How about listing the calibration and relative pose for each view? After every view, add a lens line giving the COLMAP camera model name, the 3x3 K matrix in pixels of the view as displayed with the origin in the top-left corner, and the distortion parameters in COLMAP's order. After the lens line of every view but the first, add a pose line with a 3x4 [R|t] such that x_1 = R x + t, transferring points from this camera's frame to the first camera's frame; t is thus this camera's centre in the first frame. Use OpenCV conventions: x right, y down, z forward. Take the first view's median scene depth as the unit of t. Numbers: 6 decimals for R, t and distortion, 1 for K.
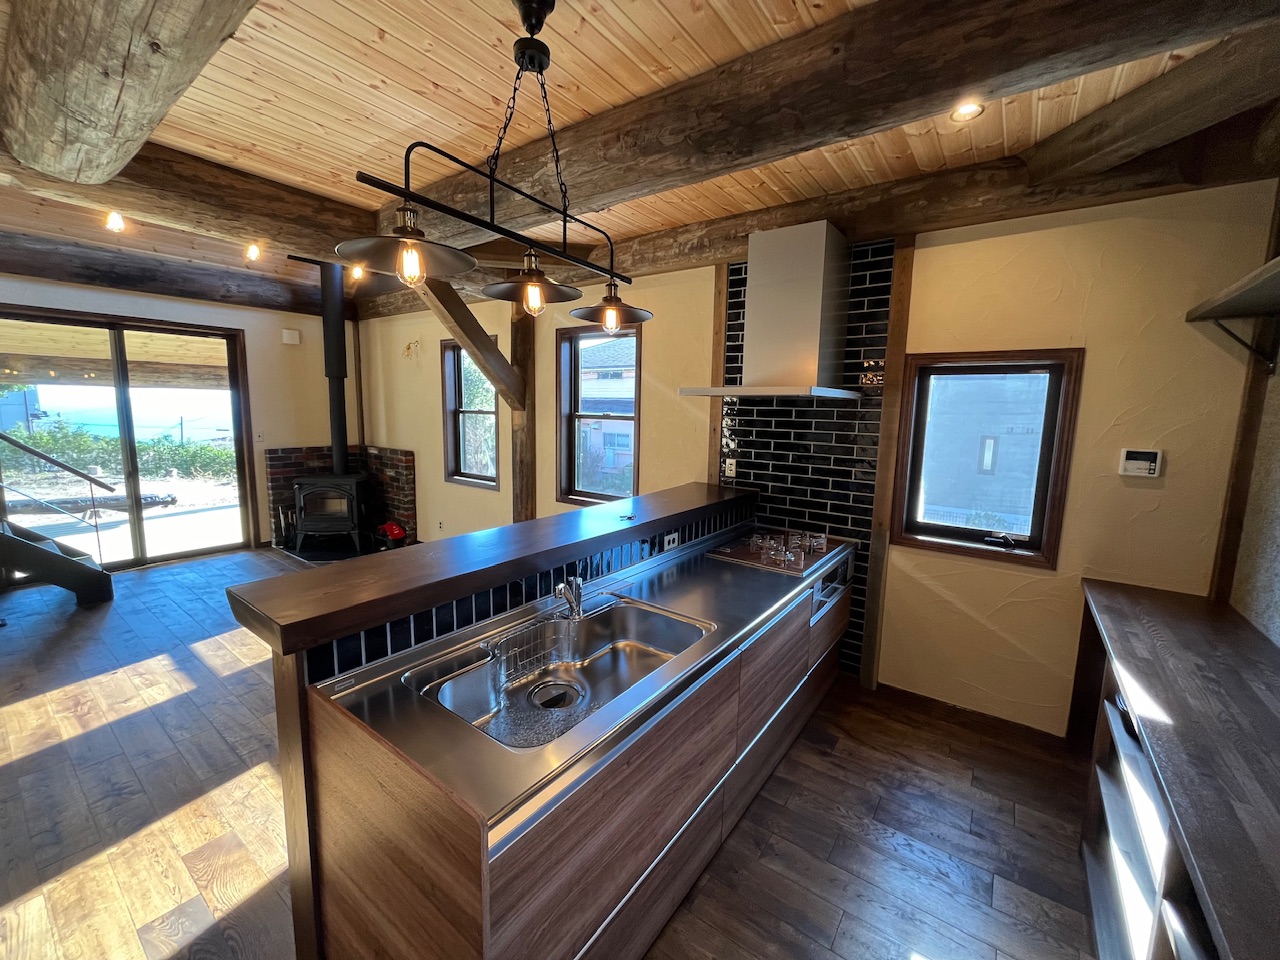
lens RADIAL K [[514.4, 0, 642.4], [0, 514.4, 478.5], [0, 0, 1]] dist [-0.004464, -0.000241]
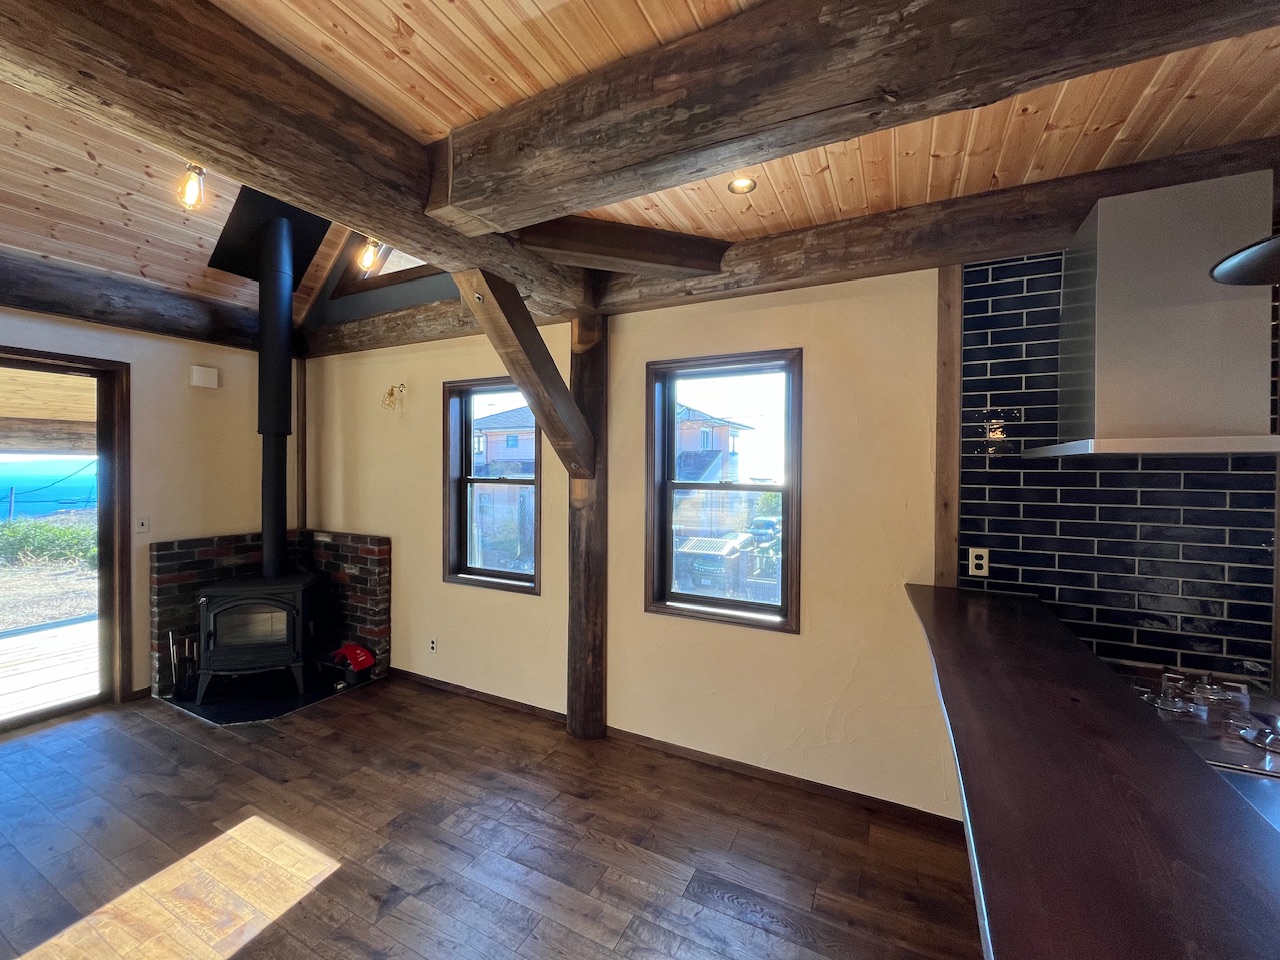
lens RADIAL K [[514.4, 0, 640.7], [0, 514.4, 477.0], [0, 0, 1]] dist [-0.004464, -0.000241]
pose [[0.987105, -0.017672, 0.159098, -0.225620], [0.036400, 0.992631, -0.115584, -0.043339], [-0.155883, 0.119885, 0.980473, 0.257849]]
